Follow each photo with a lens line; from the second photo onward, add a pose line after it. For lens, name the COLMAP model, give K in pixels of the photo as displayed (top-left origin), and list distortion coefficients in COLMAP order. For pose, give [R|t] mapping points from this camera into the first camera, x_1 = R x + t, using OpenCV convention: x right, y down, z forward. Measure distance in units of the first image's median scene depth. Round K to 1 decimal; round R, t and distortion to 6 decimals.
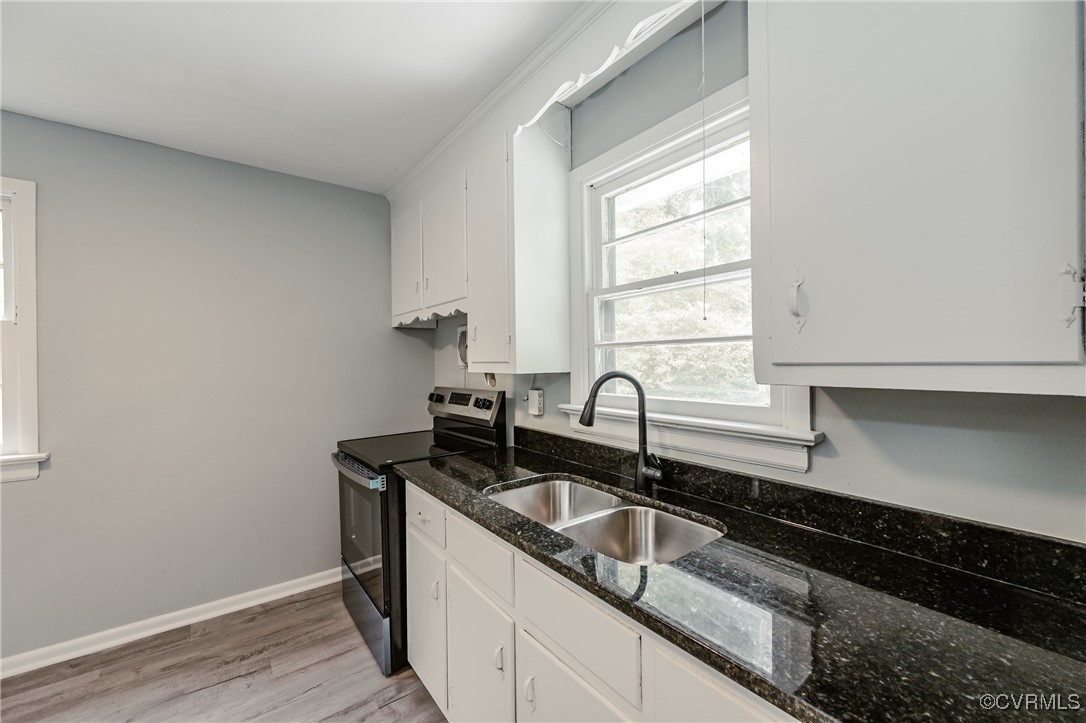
lens RADIAL K [[437.4, 0, 533.6], [0, 437.4, 362.8], [0, 0, 1]] dist [0.001878, -0.000034]
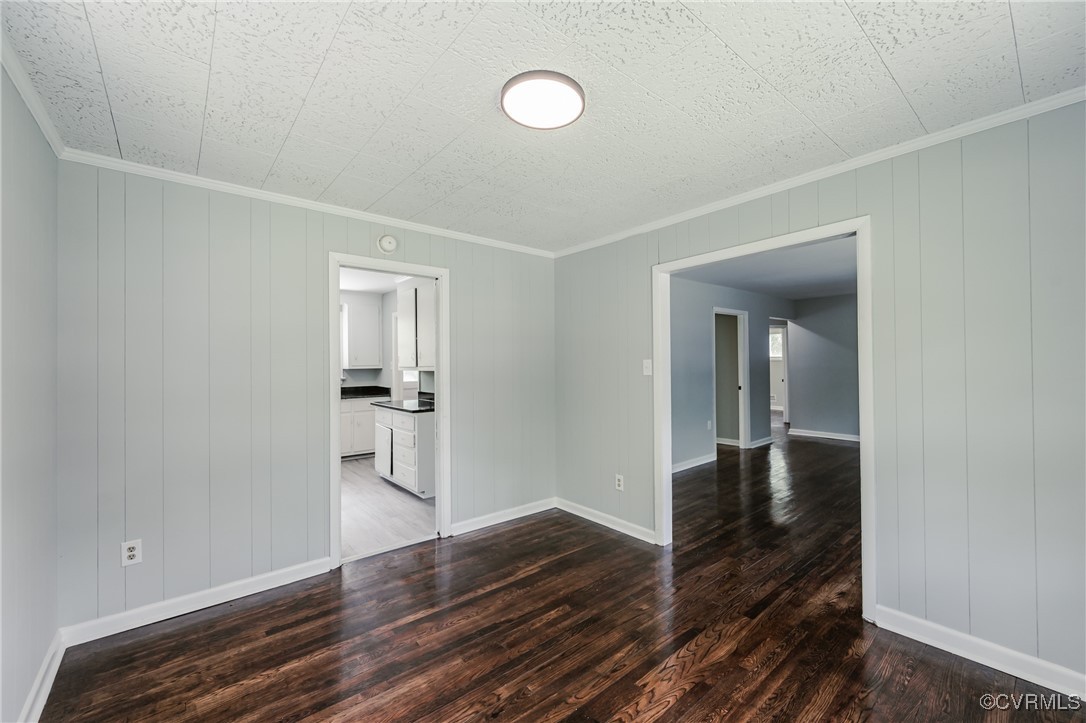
lens RADIAL K [[437.4, 0, 540.3], [0, 437.4, 358.2], [0, 0, 1]] dist [0.001878, -0.000034]
pose [[-0.062571, 0.020046, 0.997839, -3.275751], [0.013671, 0.999722, -0.019227, 0.028506], [-0.997947, 0.012438, -0.062827, -0.778981]]
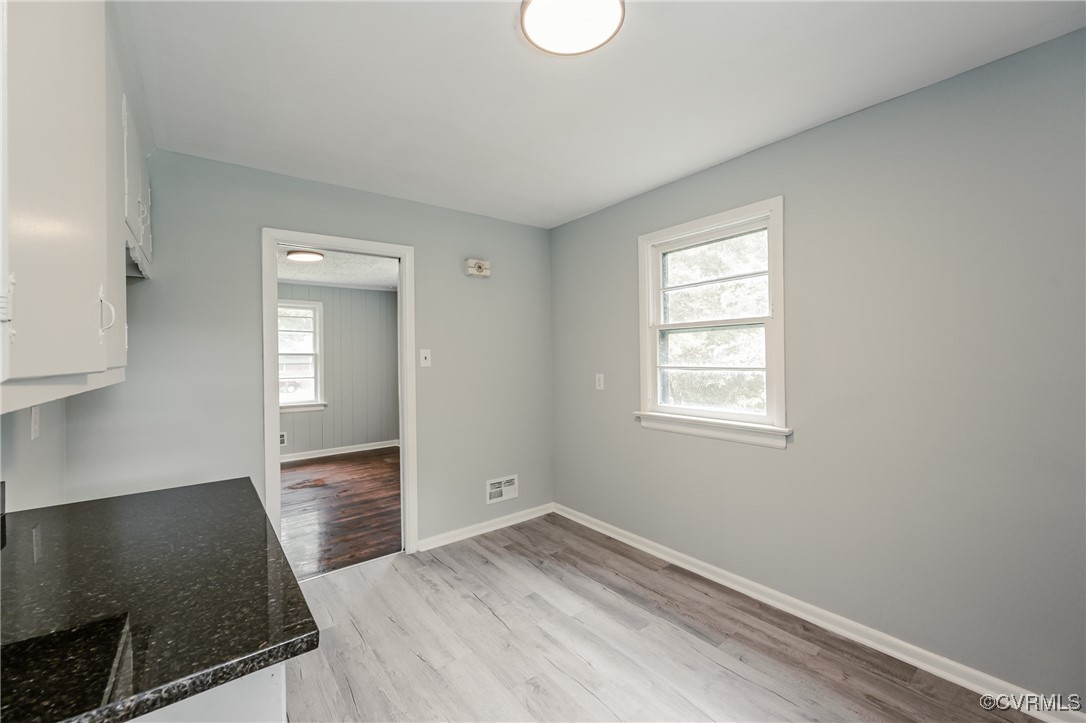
lens RADIAL K [[437.4, 0, 541.5], [0, 437.4, 357.4], [0, 0, 1]] dist [0.001878, -0.000034]
pose [[0.029129, 0.006732, -0.999553, 0.013527], [0.007672, 0.999946, 0.006959, 0.007044], [0.999546, -0.007872, 0.029076, 0.332972]]
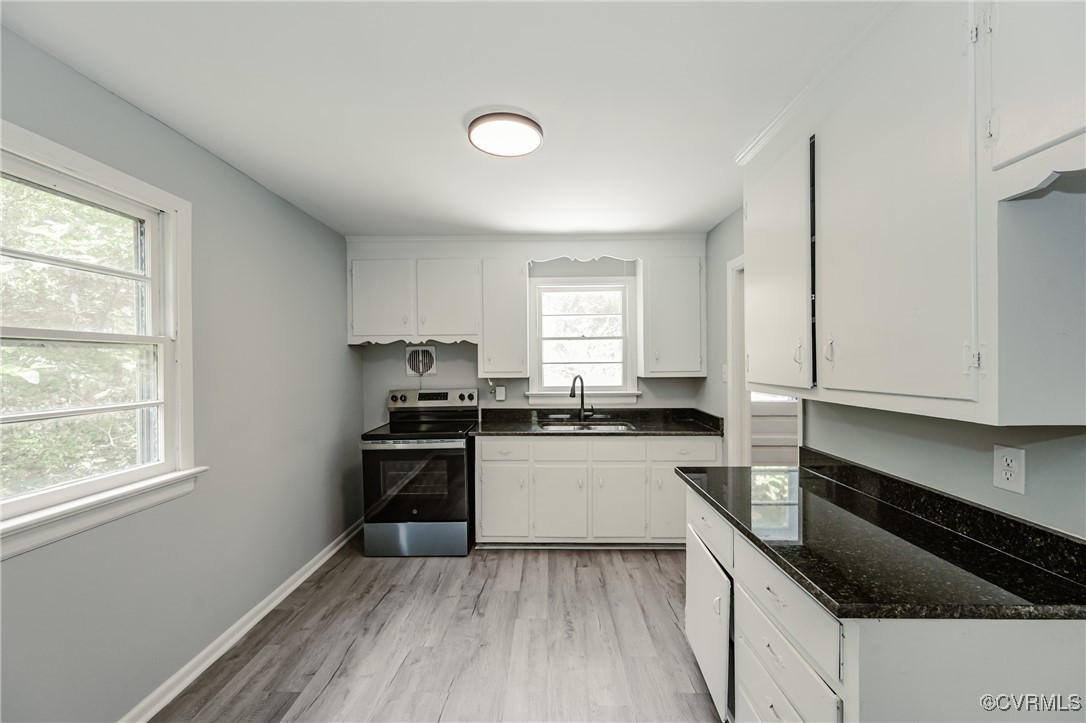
lens RADIAL K [[437.4, 0, 542.4], [0, 437.4, 364.4], [0, 0, 1]] dist [0.001878, -0.000034]
pose [[0.606322, -0.000117, 0.795219, -1.508678], [0.004884, 0.999982, -0.003576, -0.027142], [-0.795204, 0.006052, 0.606312, -0.279395]]
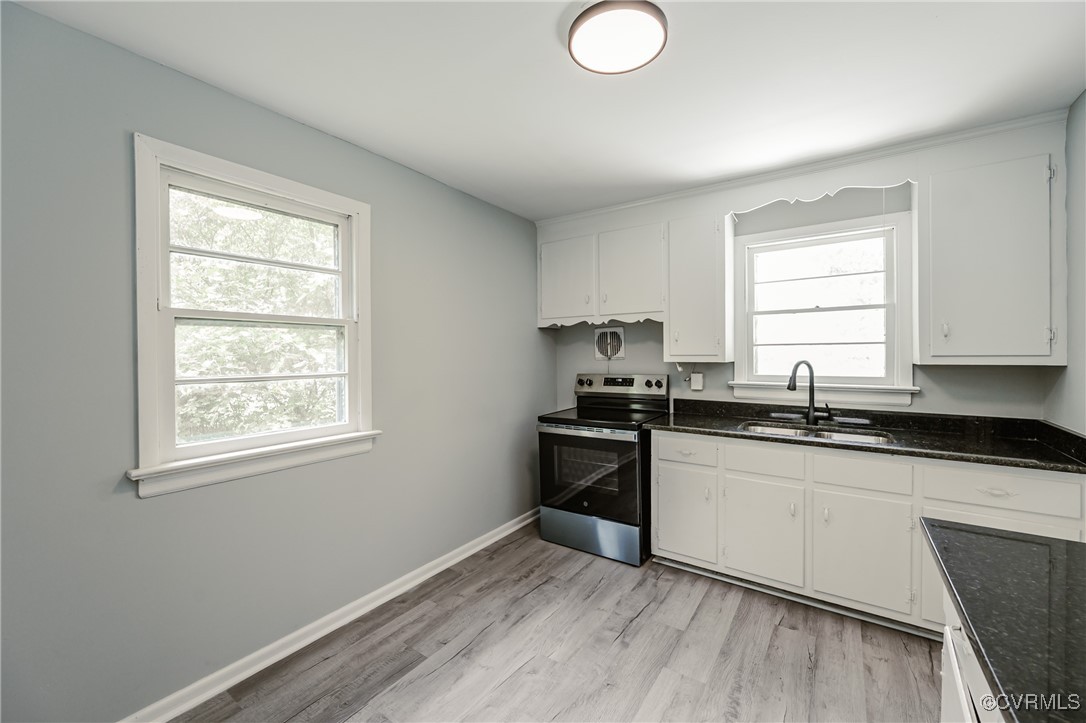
lens RADIAL K [[437.4, 0, 538.1], [0, 437.4, 356.1], [0, 0, 1]] dist [0.001878, -0.000034]
pose [[0.947589, 0.001565, 0.319489, -1.125956], [-0.001702, 0.999999, 0.000150, 0.002487], [-0.319489, -0.000686, 0.947590, -0.293735]]
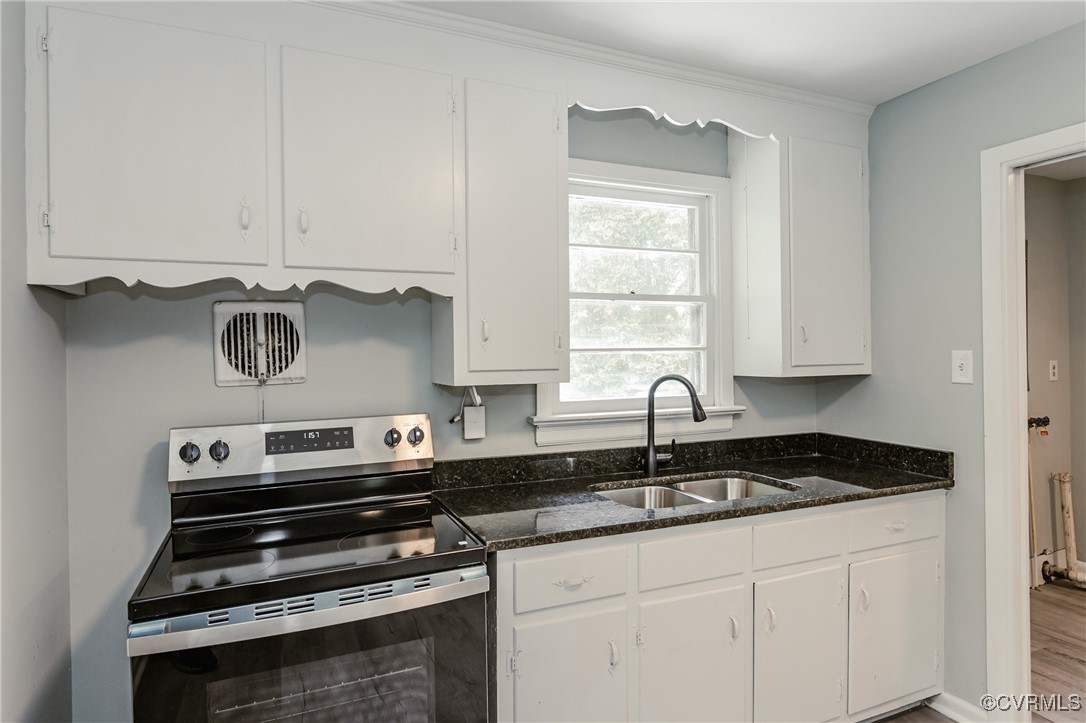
lens RADIAL K [[612.1, 0, 538.8], [0, 612.1, 353.1], [0, 0, 1]] dist [0.000051, 0.001383]
pose [[0.225984, 0.007444, 0.974103, -1.127638], [0.012379, 0.999868, -0.010512, -0.019329], [-0.974052, 0.014434, 0.225862, 0.728005]]
